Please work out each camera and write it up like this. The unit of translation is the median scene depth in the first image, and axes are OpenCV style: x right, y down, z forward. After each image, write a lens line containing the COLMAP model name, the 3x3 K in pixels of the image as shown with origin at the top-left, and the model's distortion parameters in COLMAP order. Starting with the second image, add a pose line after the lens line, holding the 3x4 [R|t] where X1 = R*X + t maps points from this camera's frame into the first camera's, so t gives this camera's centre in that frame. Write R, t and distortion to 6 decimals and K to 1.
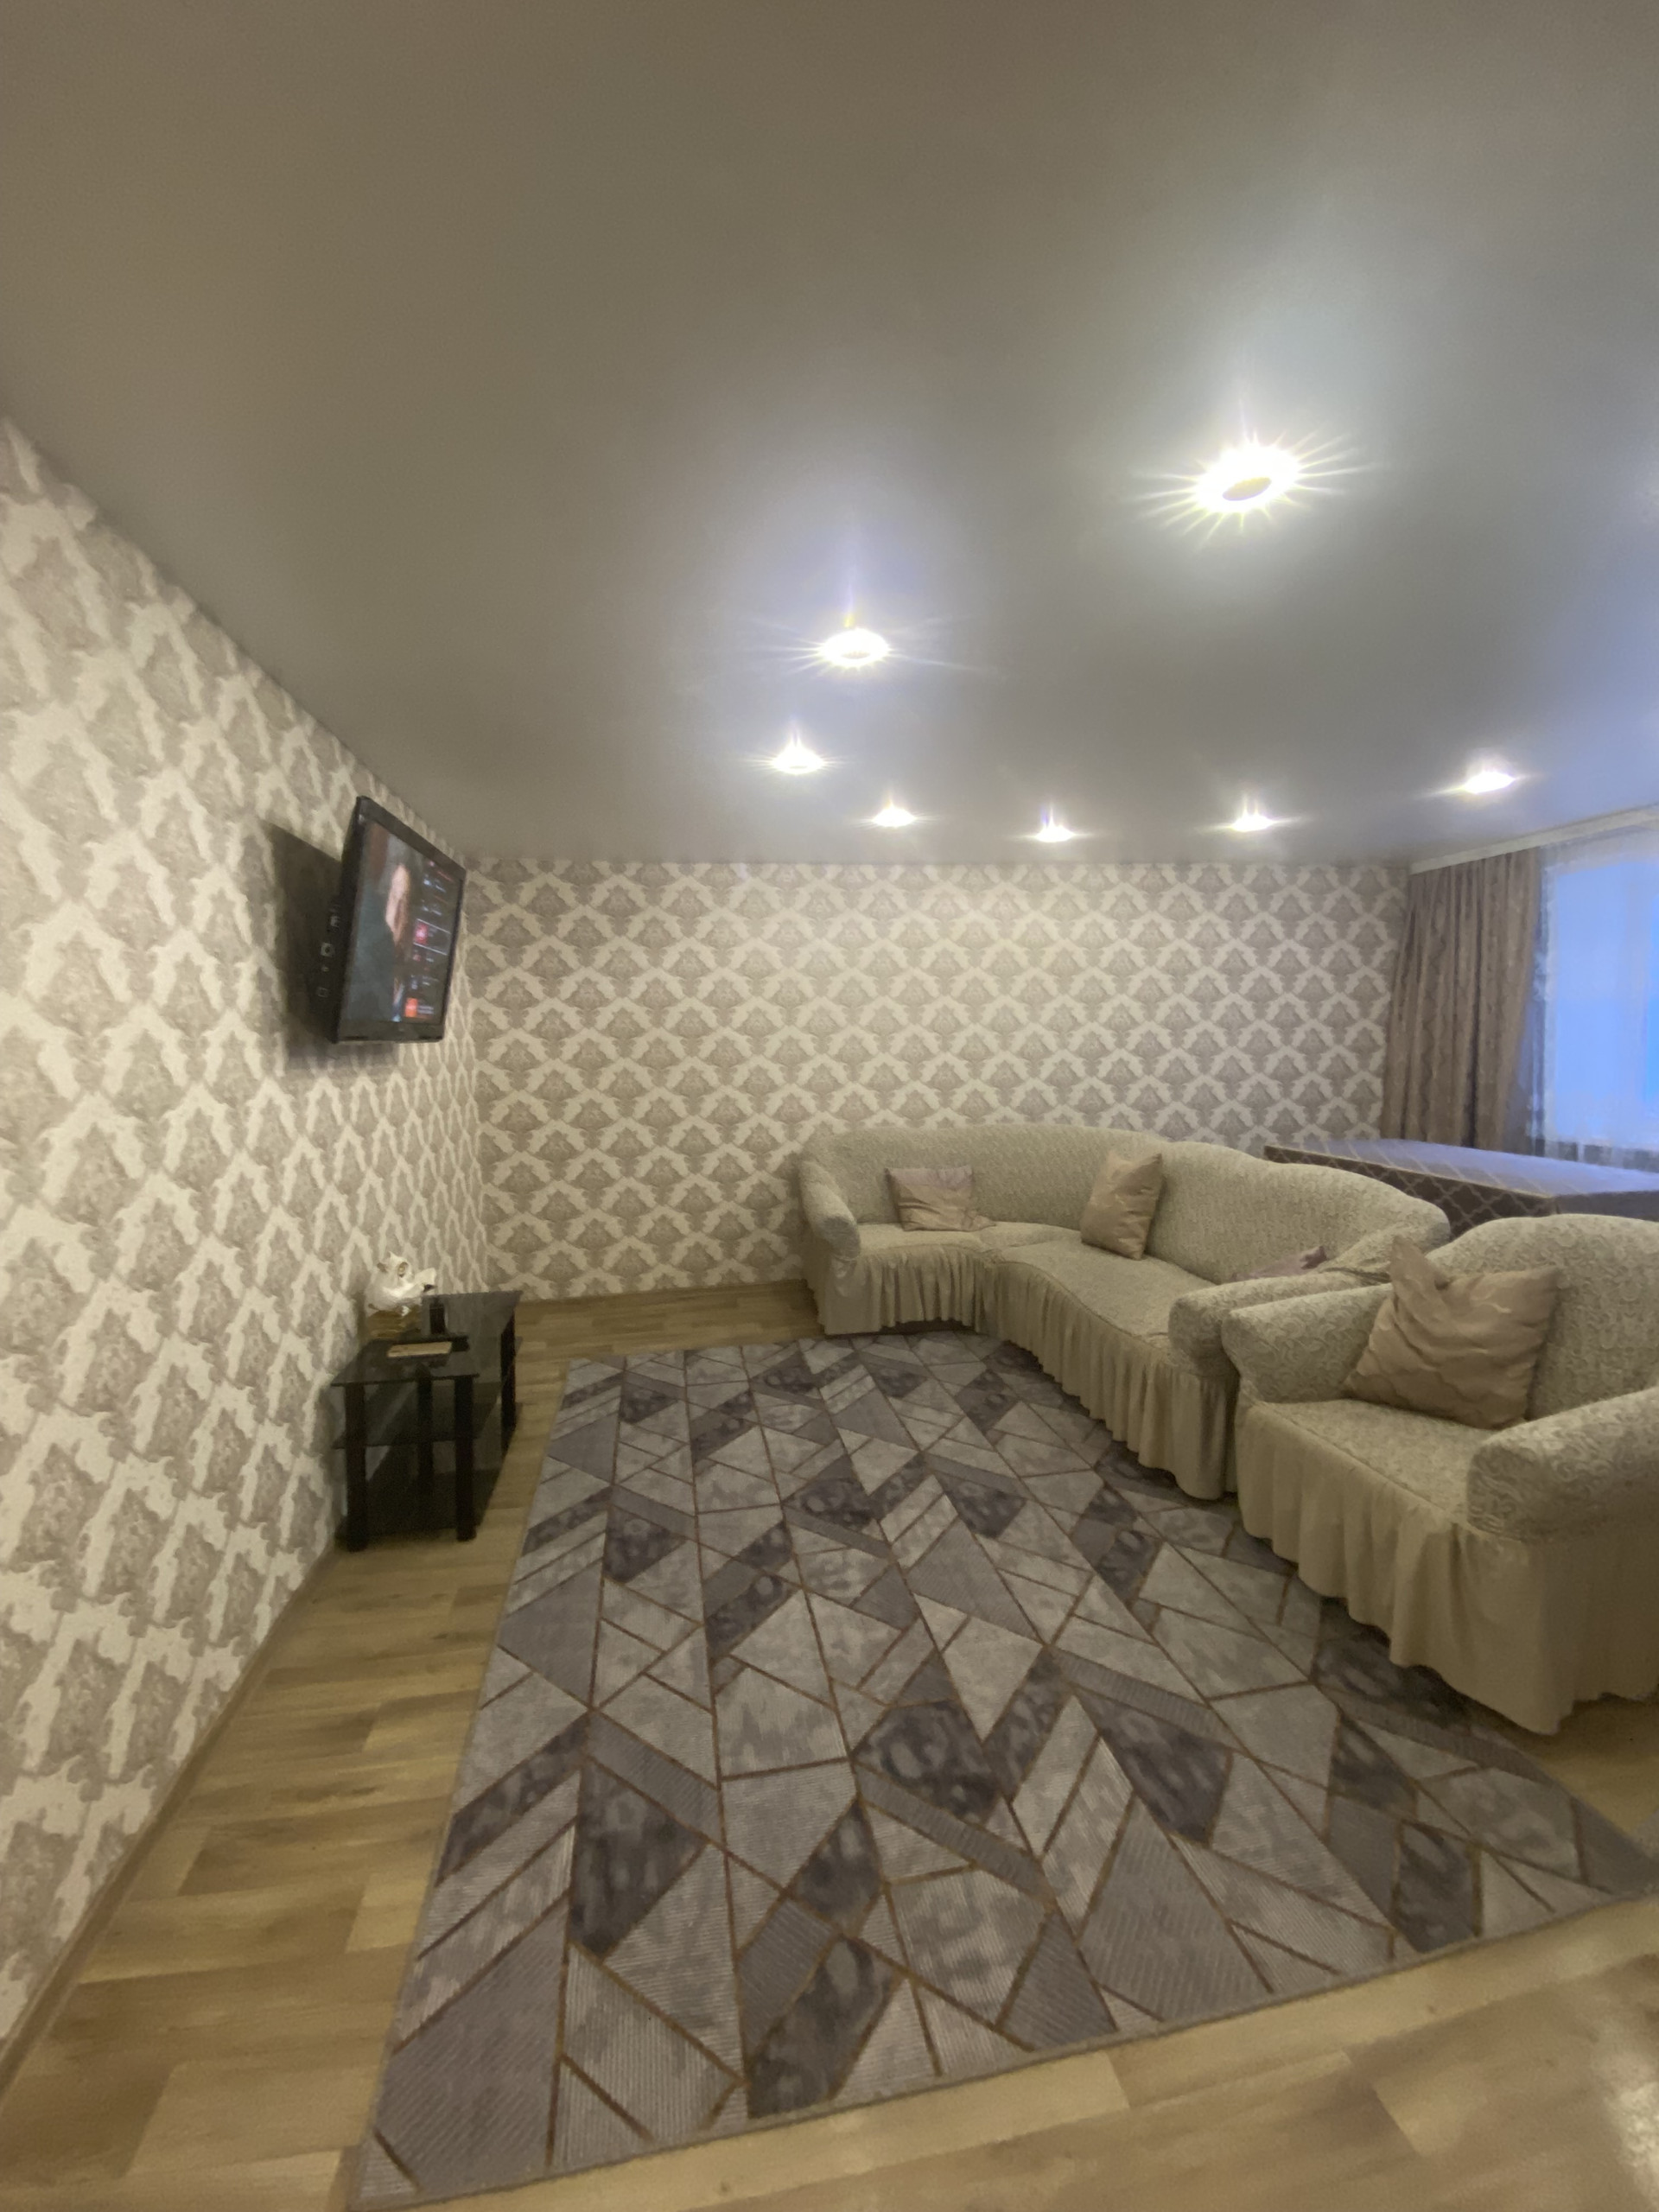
lens RADIAL K [[907.2, 0, 835.9], [0, 907.2, 1098.7], [0, 0, 1]] dist [0.065633, -0.045769]
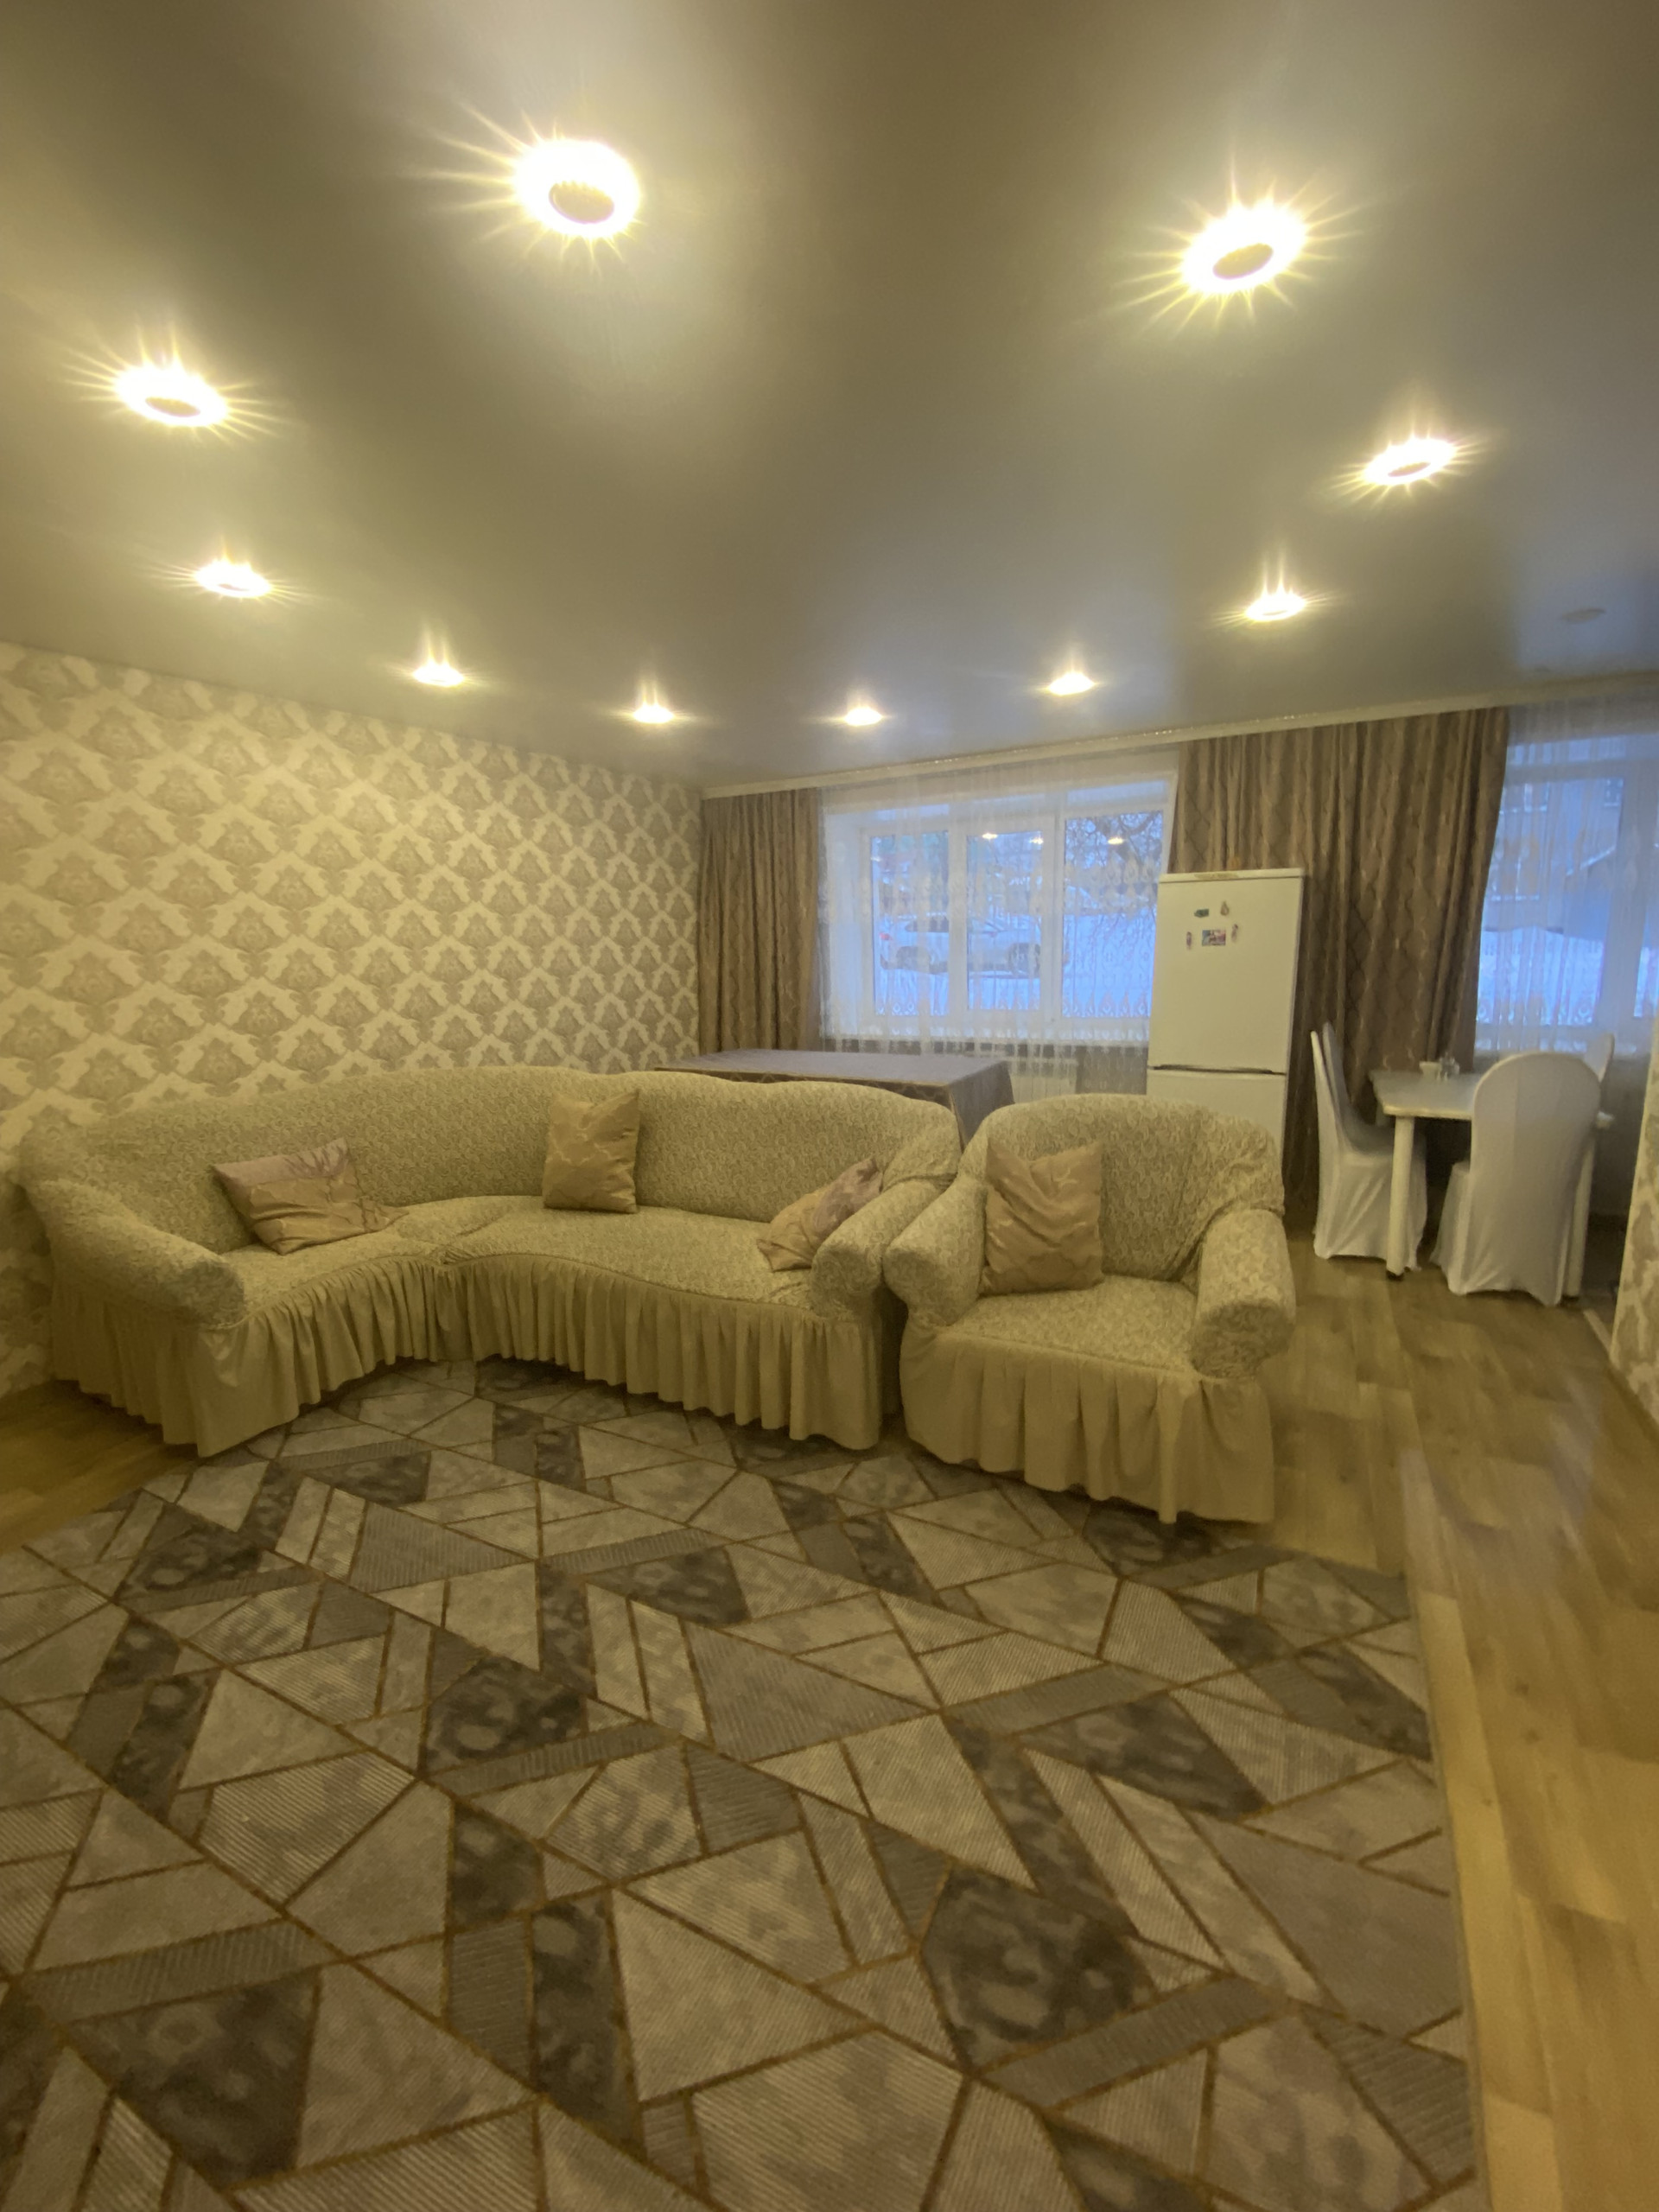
lens RADIAL K [[907.2, 0, 835.9], [0, 907.2, 1098.7], [0, 0, 1]] dist [0.065633, -0.045769]
pose [[0.614295, -0.132142, 0.777933, -0.215801], [0.064278, 0.990982, 0.117575, -0.021718], [-0.786454, -0.022222, 0.617248, 0.328032]]
